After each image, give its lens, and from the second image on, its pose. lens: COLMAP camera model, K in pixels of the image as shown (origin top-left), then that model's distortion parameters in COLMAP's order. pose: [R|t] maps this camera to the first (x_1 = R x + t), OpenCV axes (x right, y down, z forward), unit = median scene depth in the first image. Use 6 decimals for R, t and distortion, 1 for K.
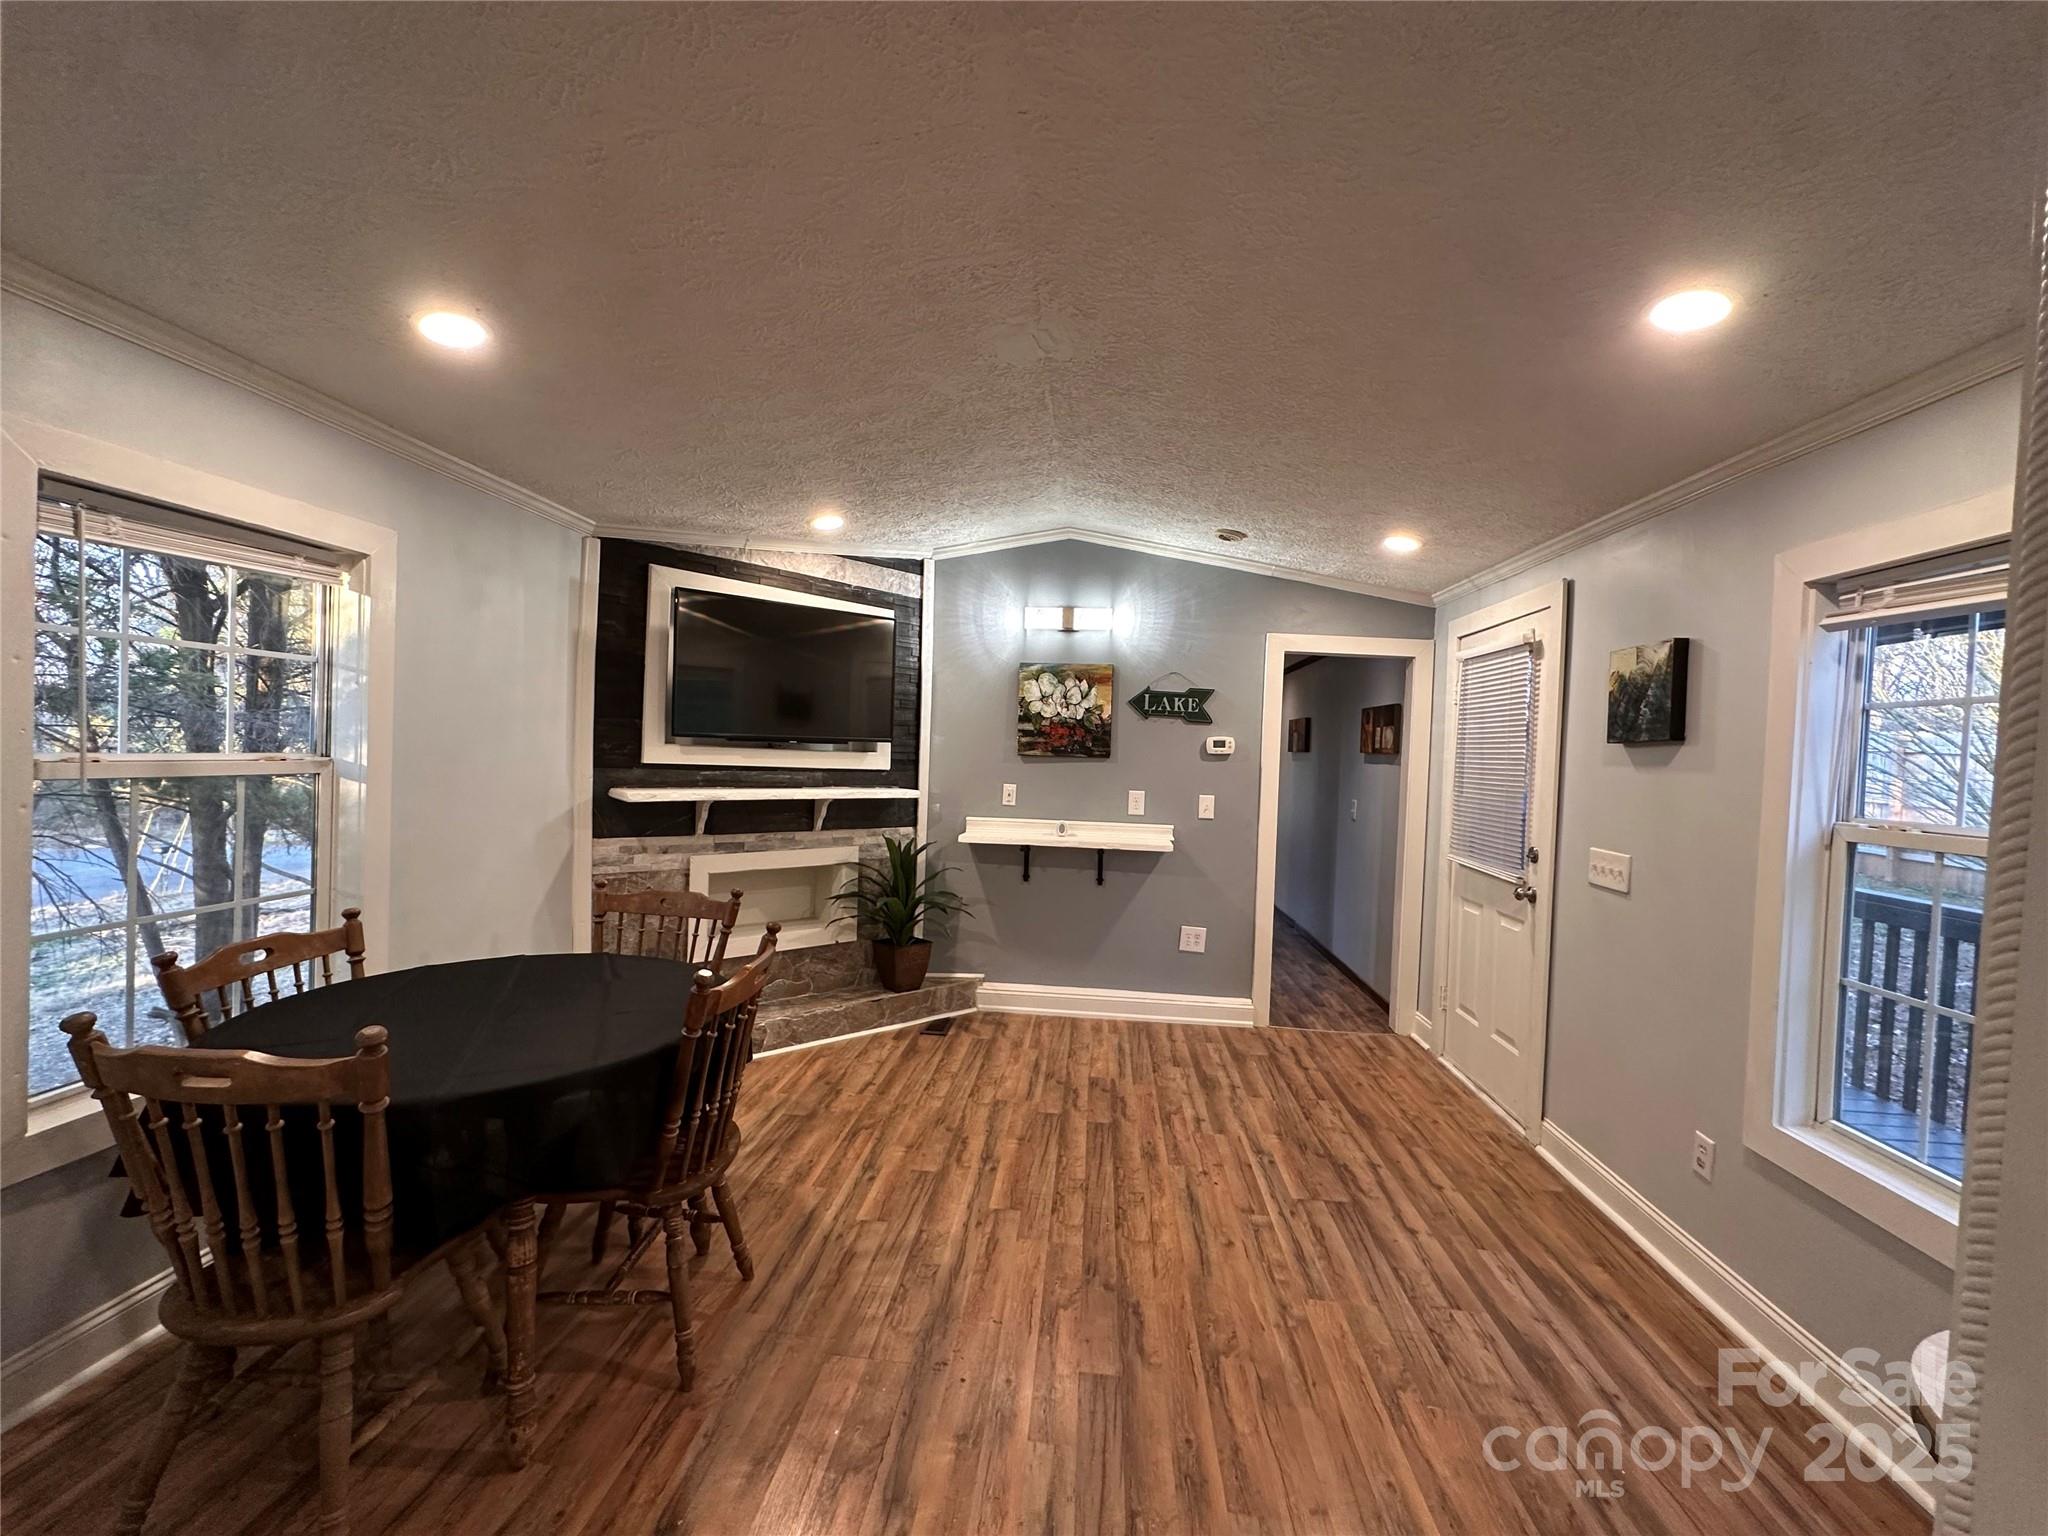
lens RADIAL K [[815.3, 0, 1022.0], [0, 815.3, 763.1], [0, 0, 1]] dist [-0.004570, 0.000790]
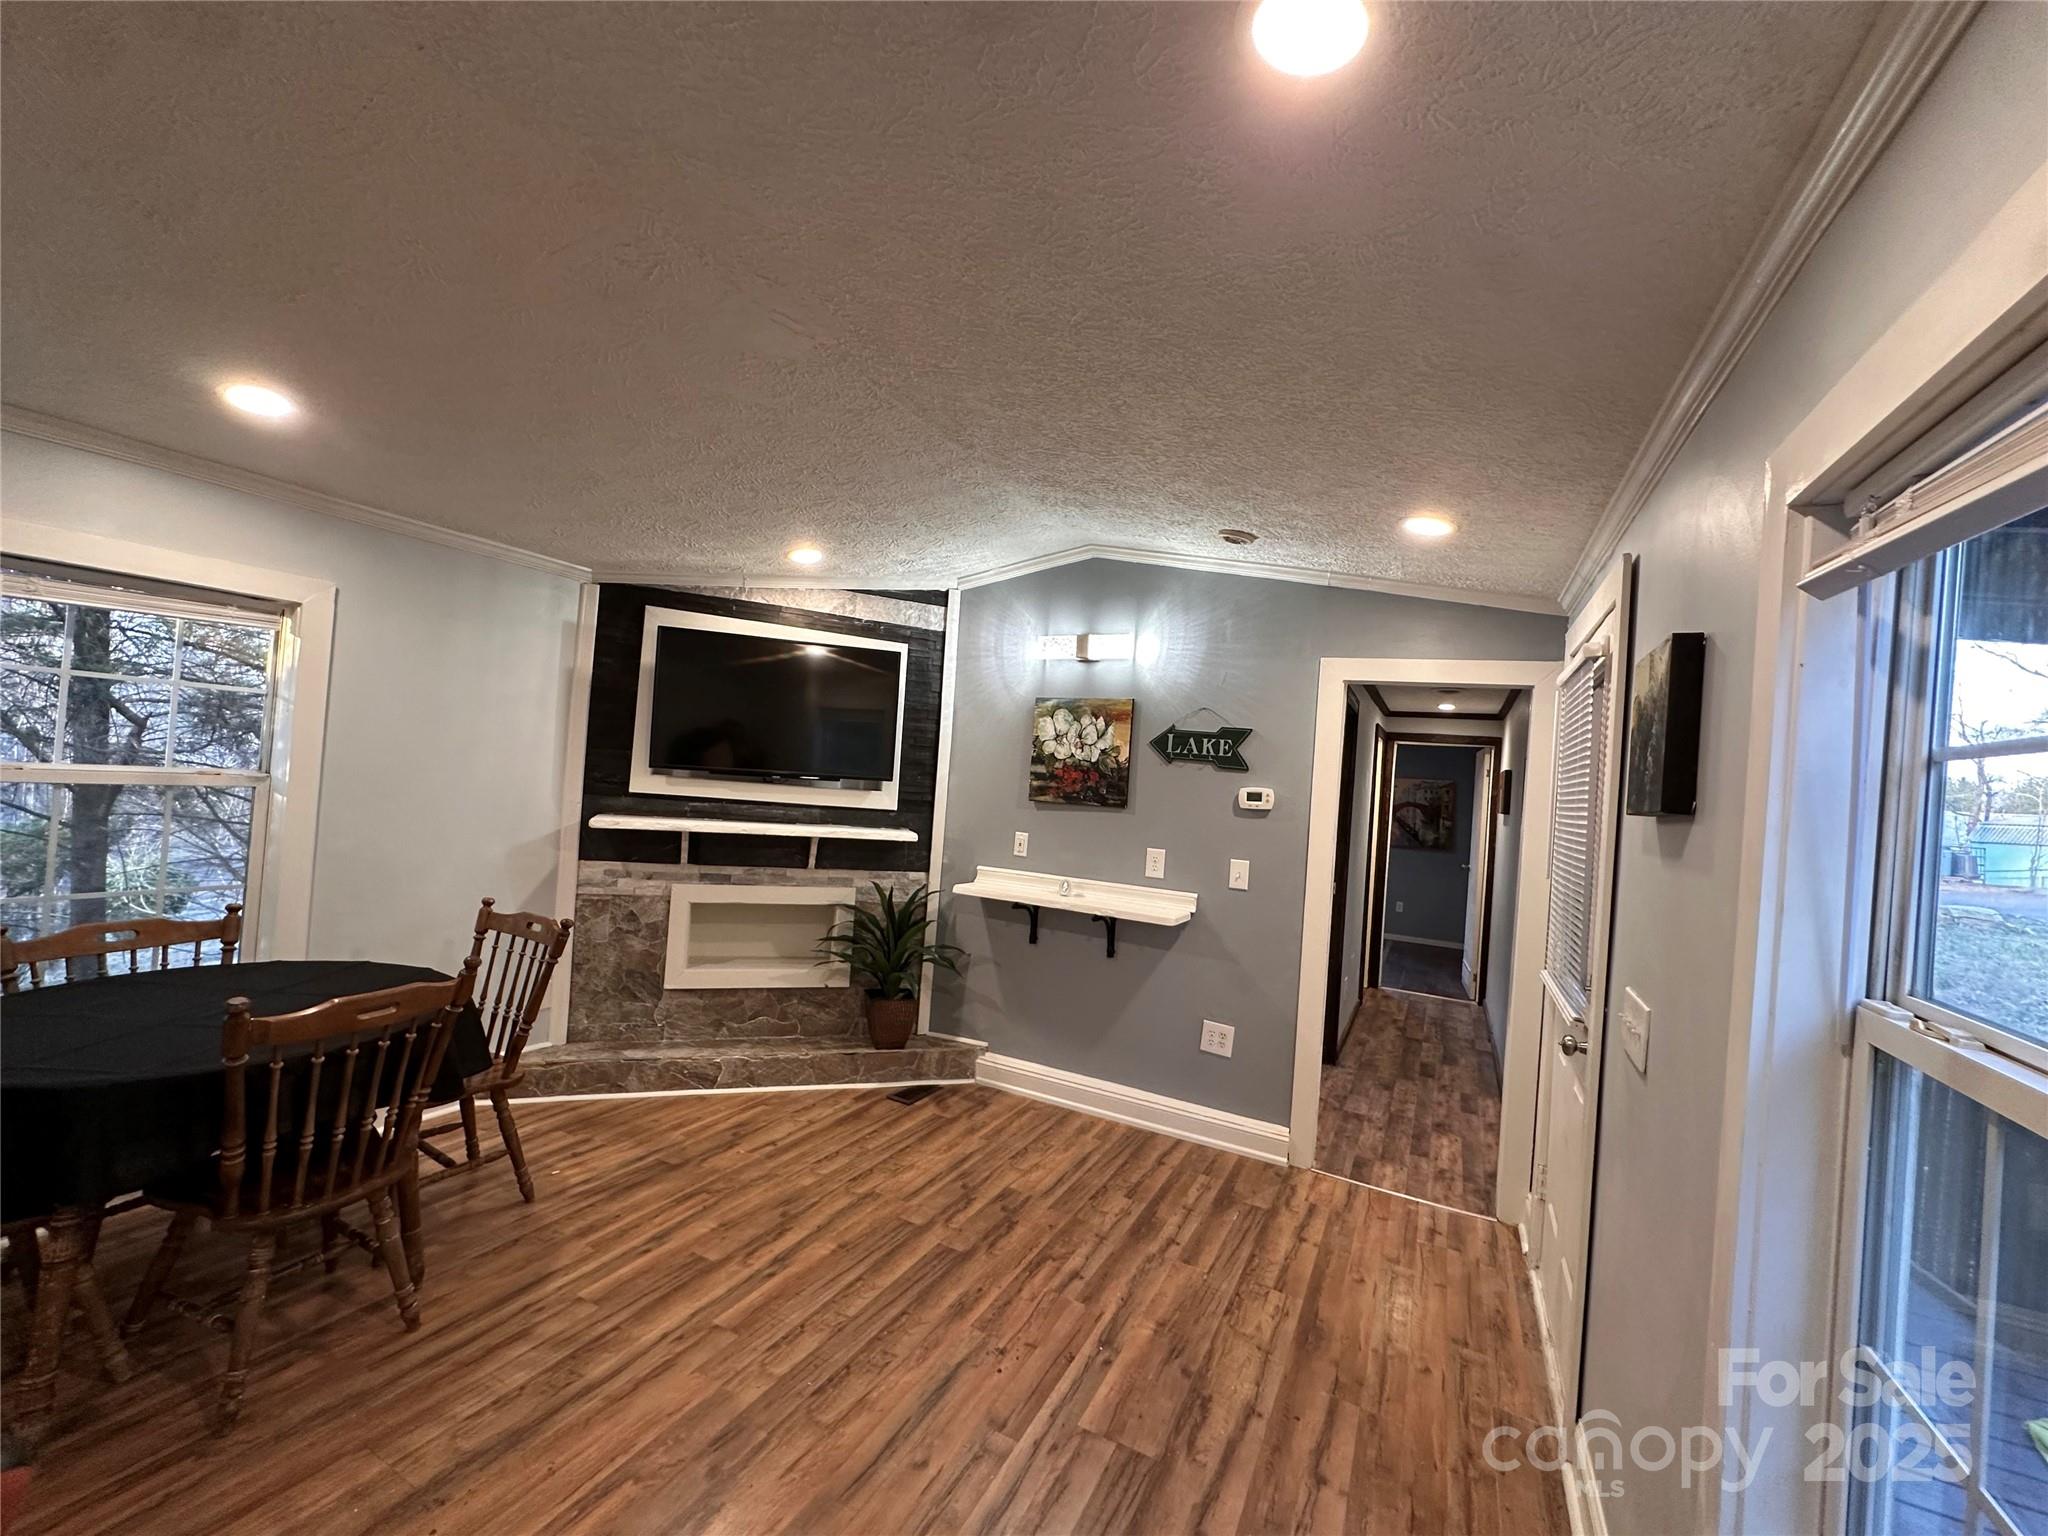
lens RADIAL K [[815.3, 0, 1020.8], [0, 815.3, 763.2], [0, 0, 1]] dist [-0.004570, 0.000790]
pose [[0.926007, 0.024048, -0.376741, 0.368895], [-0.044560, 0.997955, -0.045827, -0.010470], [0.374868, 0.059224, 0.925185, 0.190520]]
